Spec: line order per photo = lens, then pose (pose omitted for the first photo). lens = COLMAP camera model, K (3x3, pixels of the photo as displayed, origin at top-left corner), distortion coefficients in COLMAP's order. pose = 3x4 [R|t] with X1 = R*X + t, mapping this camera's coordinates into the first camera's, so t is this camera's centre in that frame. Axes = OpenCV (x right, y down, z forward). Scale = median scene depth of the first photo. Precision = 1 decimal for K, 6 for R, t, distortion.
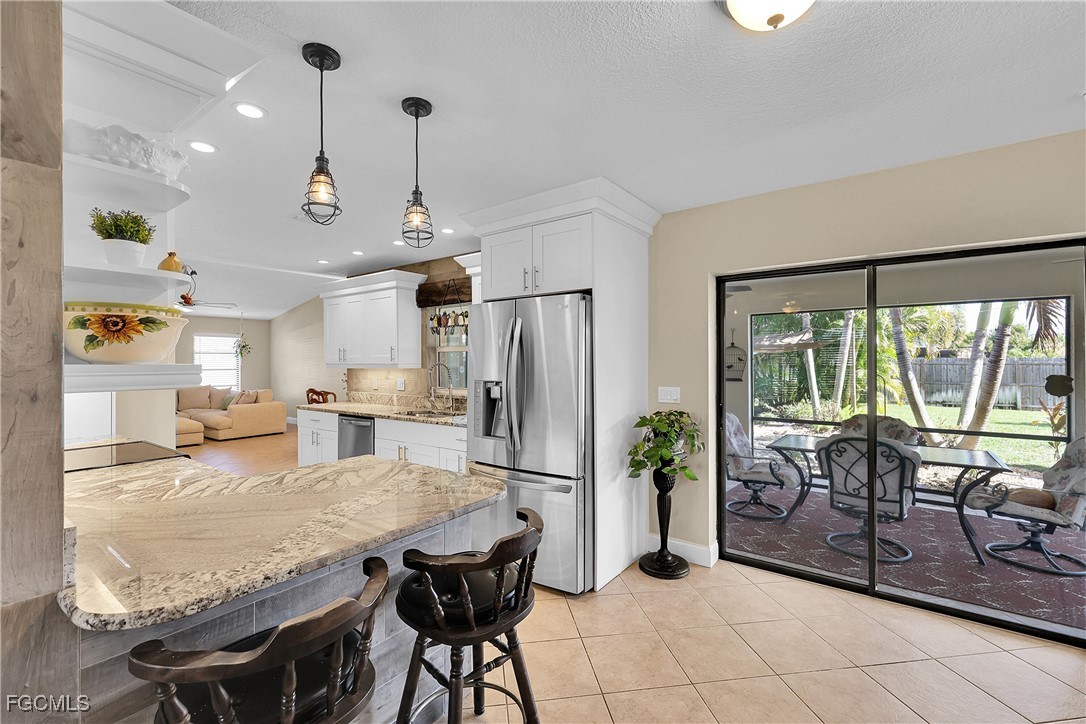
lens RADIAL K [[470.8, 0, 544.4], [0, 470.8, 358.6], [0, 0, 1]] dist [0.002751, 0.000616]
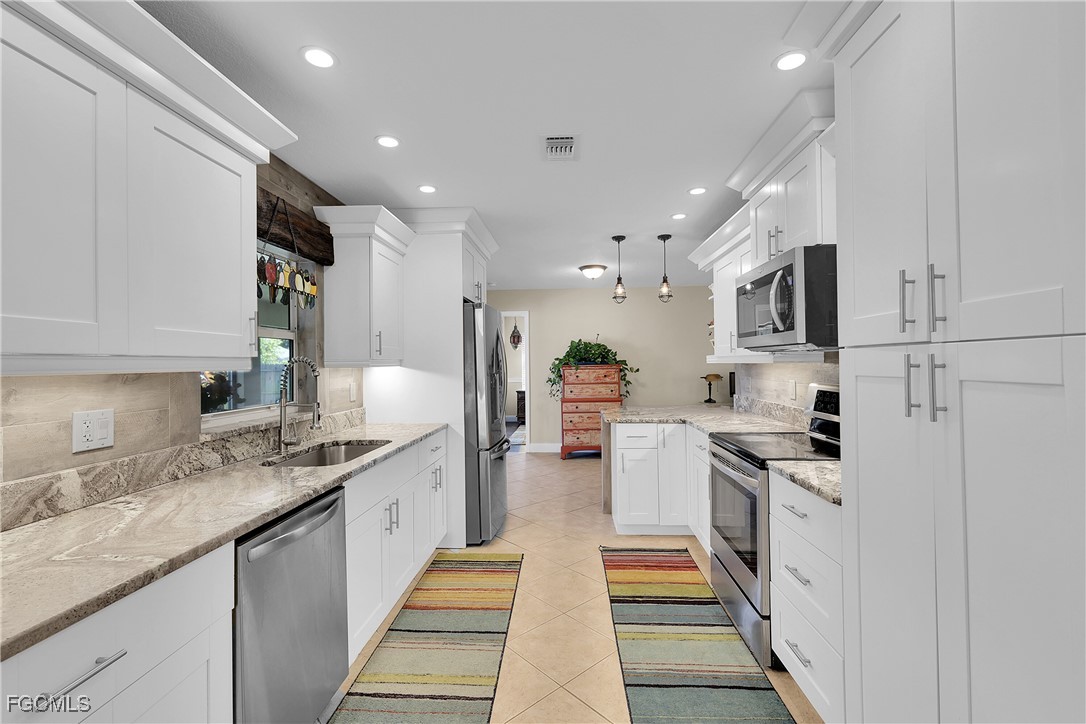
lens RADIAL K [[470.8, 0, 545.3], [0, 470.8, 361.1], [0, 0, 1]] dist [0.002751, 0.000616]
pose [[-0.547634, 0.016019, 0.836564, -0.733521], [0.014018, 0.999852, -0.009969, 0.020236], [-0.836600, 0.006268, -0.547778, 0.963865]]
